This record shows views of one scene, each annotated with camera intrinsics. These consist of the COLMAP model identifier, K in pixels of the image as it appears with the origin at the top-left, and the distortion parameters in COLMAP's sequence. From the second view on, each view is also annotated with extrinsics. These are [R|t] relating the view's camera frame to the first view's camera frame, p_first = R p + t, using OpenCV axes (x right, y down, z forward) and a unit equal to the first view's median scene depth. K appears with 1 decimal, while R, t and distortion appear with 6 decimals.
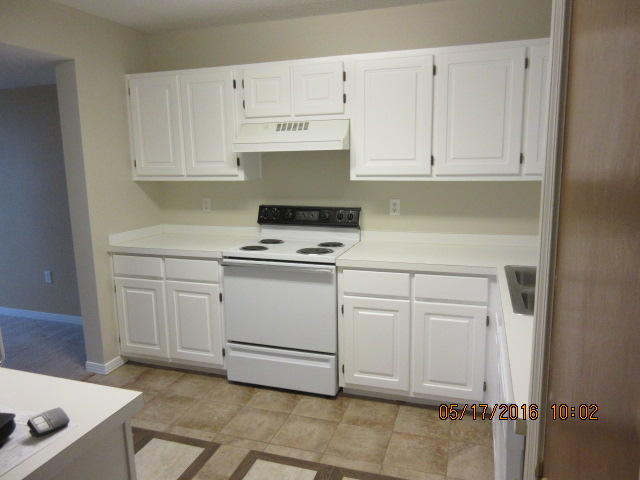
lens RADIAL K [[471.3, 0, 321.0], [0, 471.3, 243.0], [0, 0, 1]] dist [-0.002990, -0.003590]
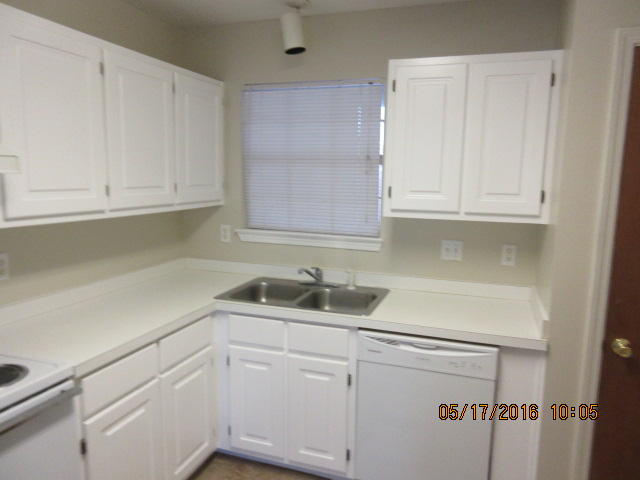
lens RADIAL K [[471.3, 0, 320.2], [0, 471.3, 240.9], [0, 0, 1]] dist [-0.002990, -0.003590]
pose [[0.017135, -0.121343, 0.992463, -0.501911], [0.160026, 0.980146, 0.117074, -0.132814], [-0.986964, 0.156814, 0.036212, 0.664054]]
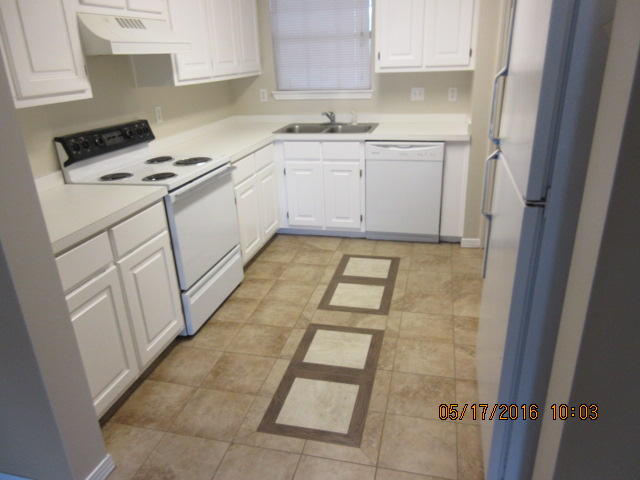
lens RADIAL K [[471.3, 0, 318.4], [0, 471.3, 239.8], [0, 0, 1]] dist [-0.002990, -0.003590]
pose [[-0.067966, -0.345921, 0.935799, -1.076773], [0.214677, 0.910926, 0.352318, -0.132956], [-0.974318, 0.224840, 0.012349, 0.827006]]
